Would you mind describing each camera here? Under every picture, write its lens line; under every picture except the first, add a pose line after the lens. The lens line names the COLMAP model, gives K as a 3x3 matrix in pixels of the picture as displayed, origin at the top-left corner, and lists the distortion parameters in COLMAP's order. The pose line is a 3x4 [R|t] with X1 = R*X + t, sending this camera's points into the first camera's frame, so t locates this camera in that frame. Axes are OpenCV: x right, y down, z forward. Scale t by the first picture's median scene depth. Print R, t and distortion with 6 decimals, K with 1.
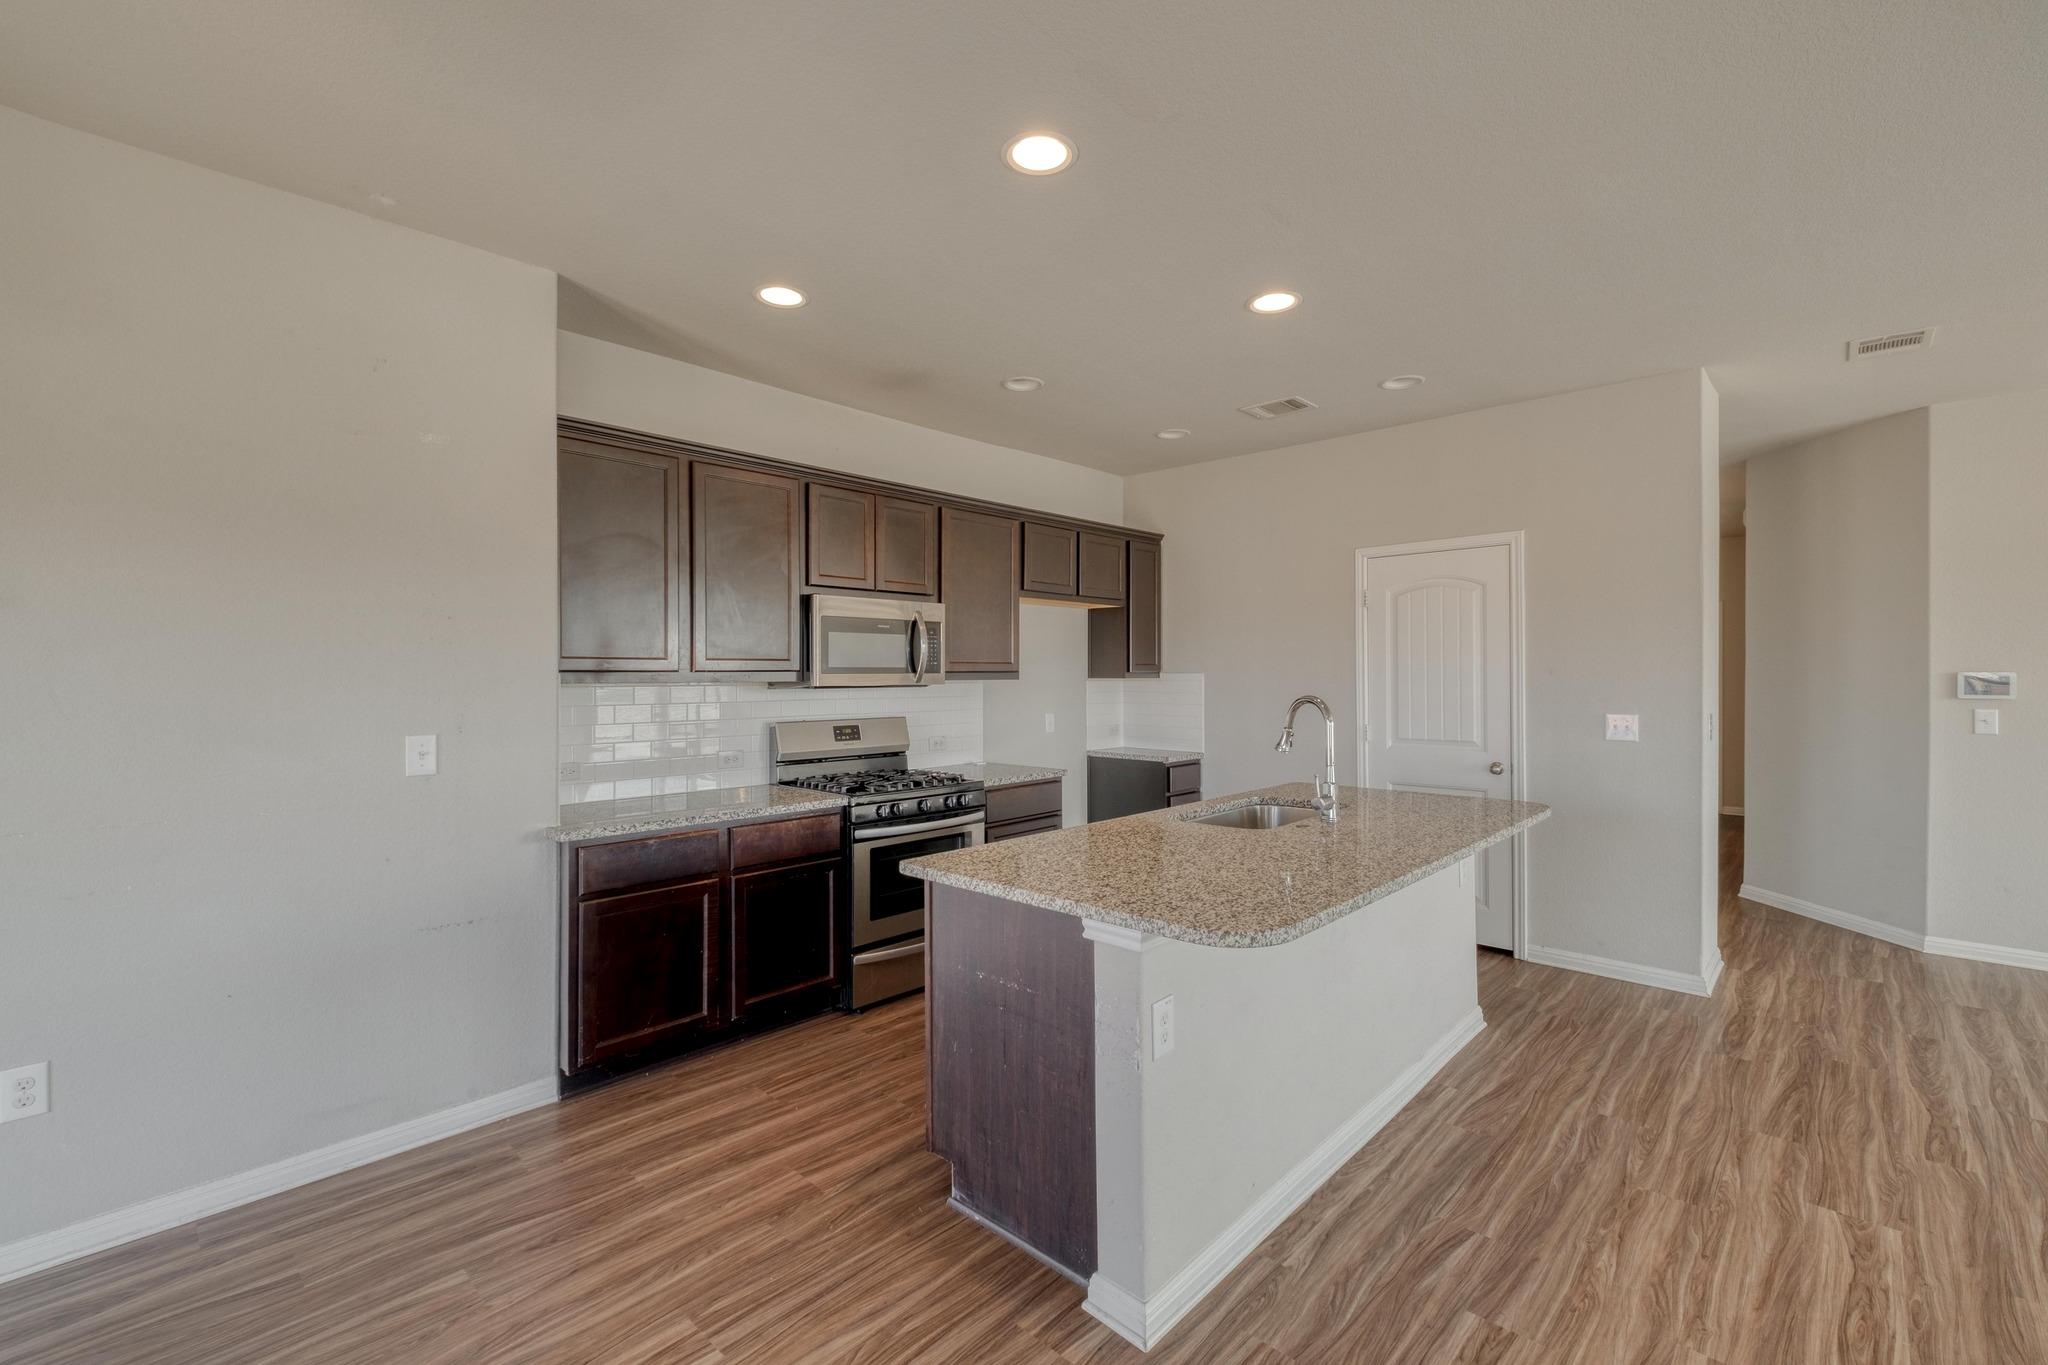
lens RADIAL K [[871.1, 0, 1033.7], [0, 871.1, 672.9], [0, 0, 1]] dist [0.007824, -0.004977]
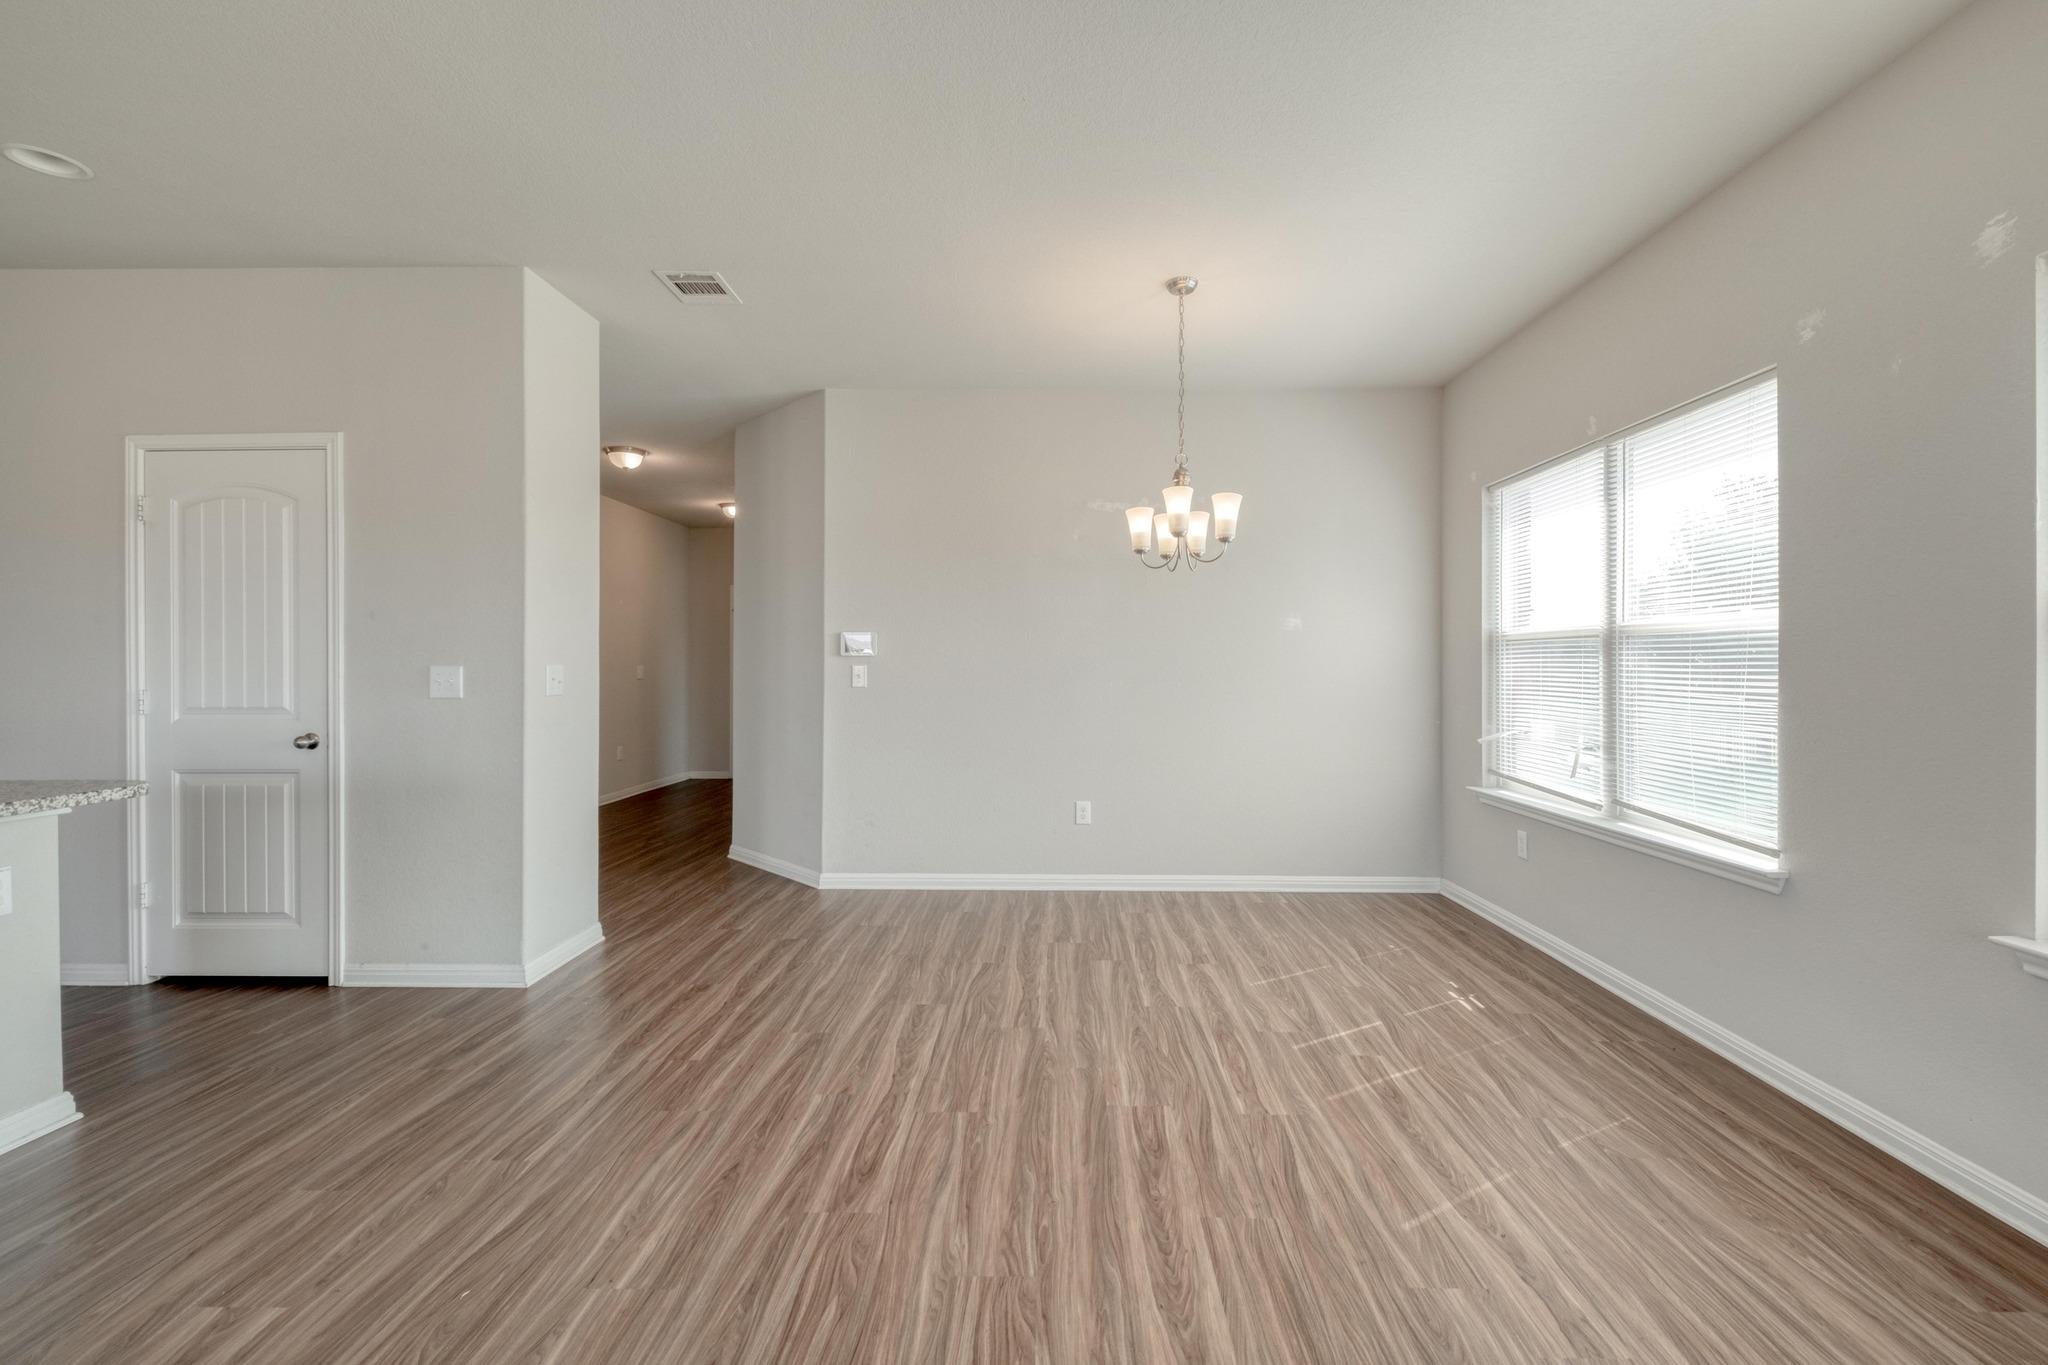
lens RADIAL K [[871.1, 0, 1033.7], [0, 871.1, 672.9], [0, 0, 1]] dist [0.007824, -0.004977]
pose [[0.740786, -0.000973, 0.671740, 0.528293], [-0.002520, 0.999988, 0.004228, 0.048588], [-0.671736, -0.004825, 0.740775, 0.011892]]
